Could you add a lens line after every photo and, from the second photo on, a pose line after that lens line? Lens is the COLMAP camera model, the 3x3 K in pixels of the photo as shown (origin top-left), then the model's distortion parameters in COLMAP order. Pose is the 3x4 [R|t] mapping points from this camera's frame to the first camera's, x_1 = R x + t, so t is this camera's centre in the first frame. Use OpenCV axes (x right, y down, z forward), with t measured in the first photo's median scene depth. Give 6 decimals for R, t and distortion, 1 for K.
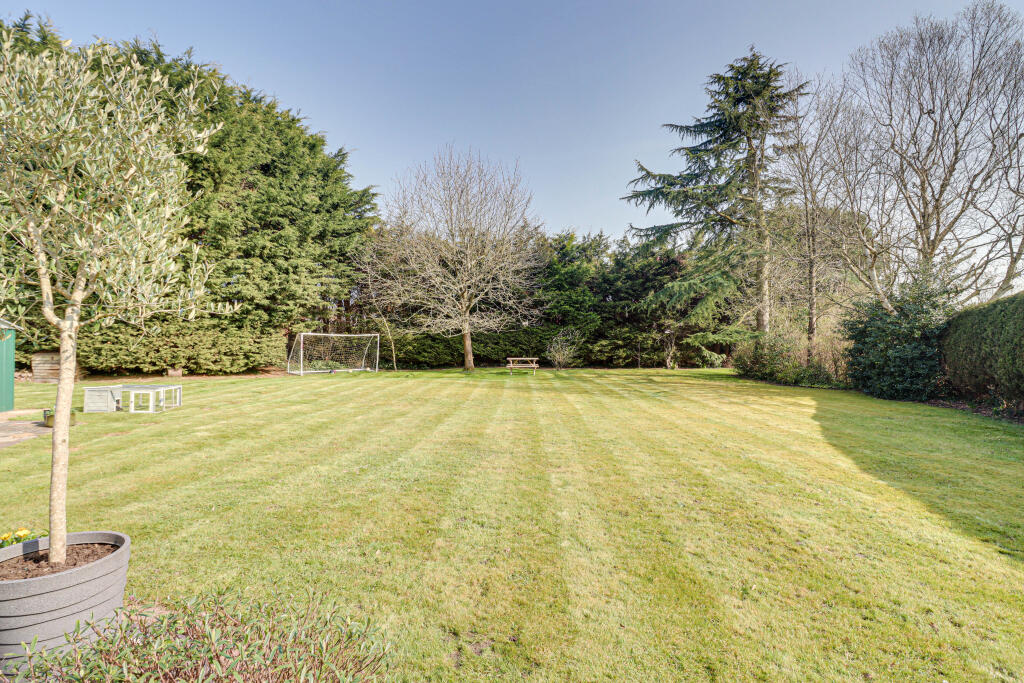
lens RADIAL K [[482.3, 0, 509.8], [0, 482.3, 356.9], [0, 0, 1]] dist [-0.004581, -0.003898]
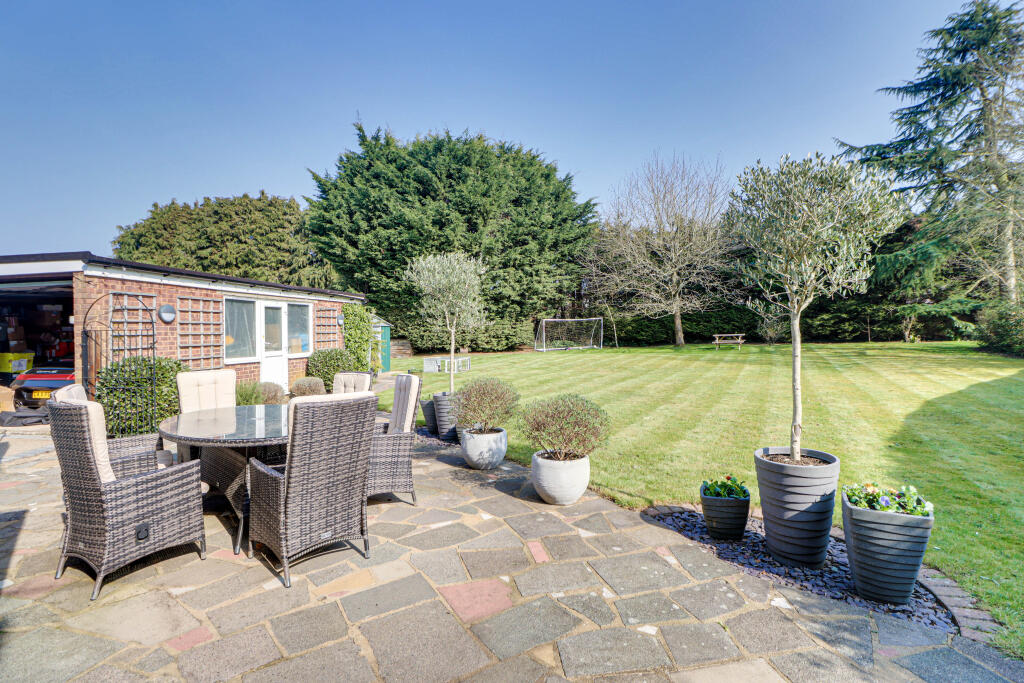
lens RADIAL K [[482.3, 0, 512.4], [0, 482.3, 341.3], [0, 0, 1]] dist [-0.004581, -0.003898]
pose [[0.879237, -0.017875, -0.476050, 0.120779], [0.023494, 0.999707, 0.005855, 0.000127], [0.475806, -0.016332, 0.879399, -0.200797]]
